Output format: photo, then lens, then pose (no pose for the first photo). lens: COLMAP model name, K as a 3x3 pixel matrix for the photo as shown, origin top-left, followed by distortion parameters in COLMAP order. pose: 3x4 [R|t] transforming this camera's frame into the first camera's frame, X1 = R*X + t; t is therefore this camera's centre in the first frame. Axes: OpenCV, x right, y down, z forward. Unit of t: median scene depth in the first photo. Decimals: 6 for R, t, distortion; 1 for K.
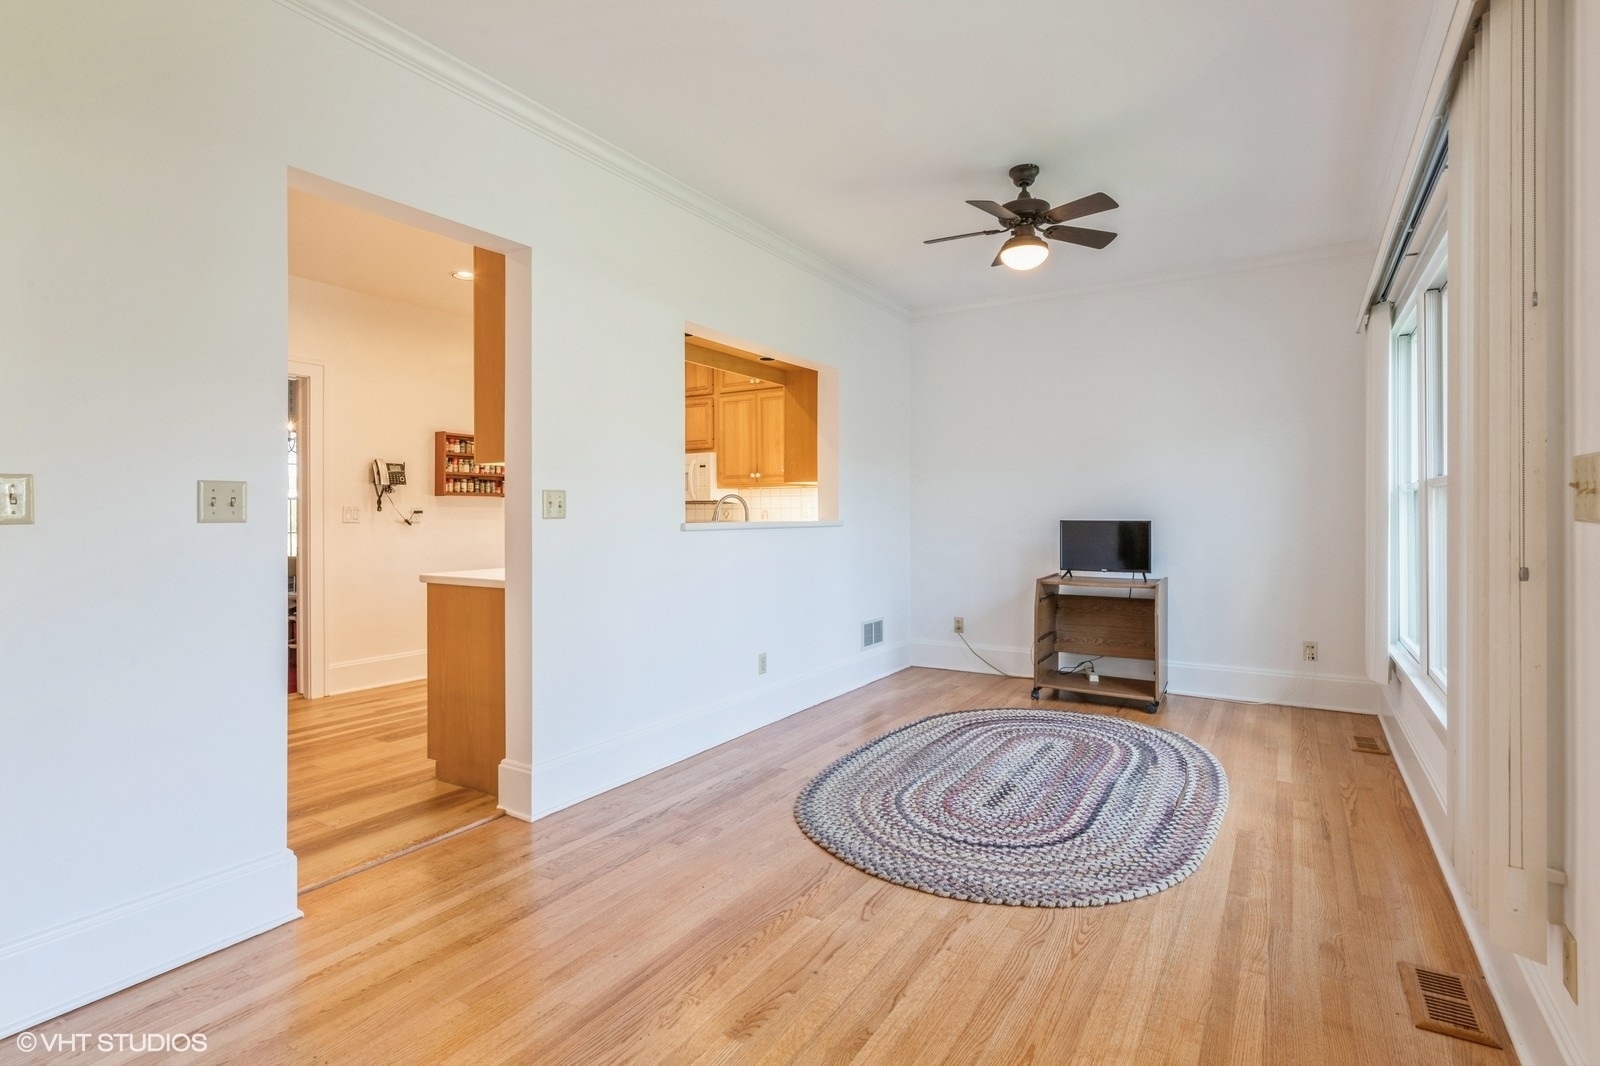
lens RADIAL K [[780.1, 0, 794.5], [0, 780.1, 521.0], [0, 0, 1]] dist [-0.002425, -0.000672]
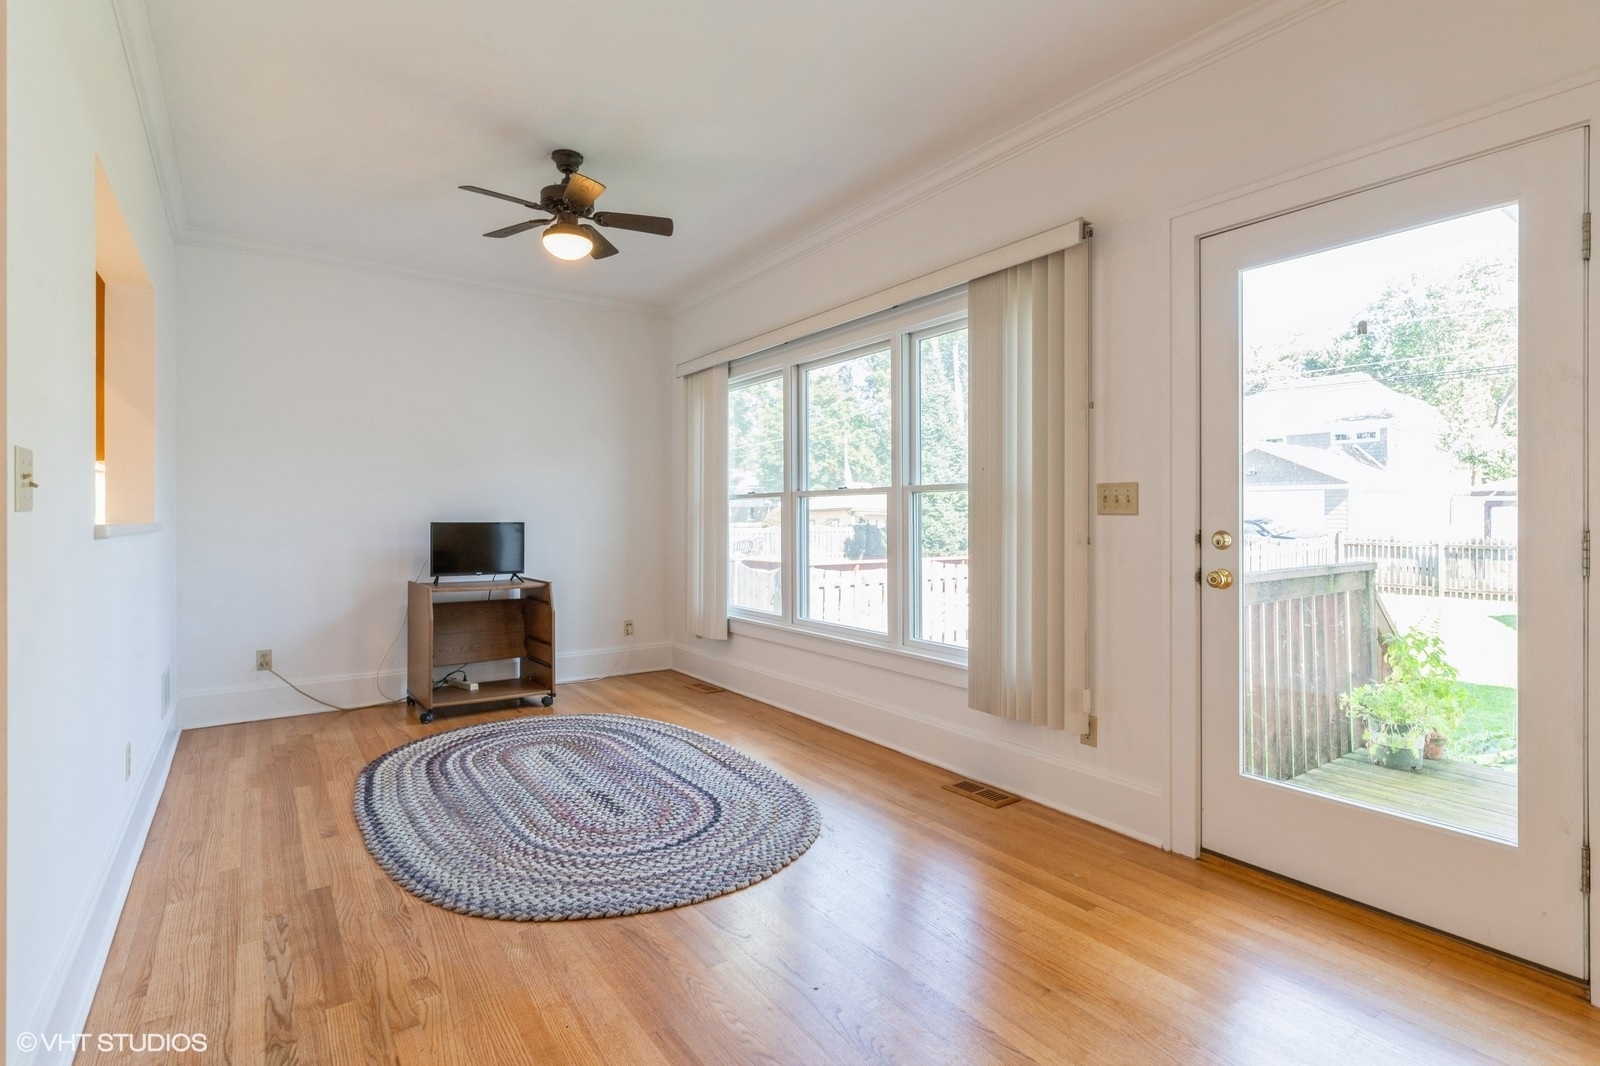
lens RADIAL K [[780.1, 0, 795.2], [0, 780.1, 526.3], [0, 0, 1]] dist [-0.002425, -0.000672]
pose [[0.387579, -0.006626, 0.921813, -0.524962], [0.008679, 0.999956, 0.003539, 0.007057], [-0.921796, 0.006629, 0.387620, 0.399305]]
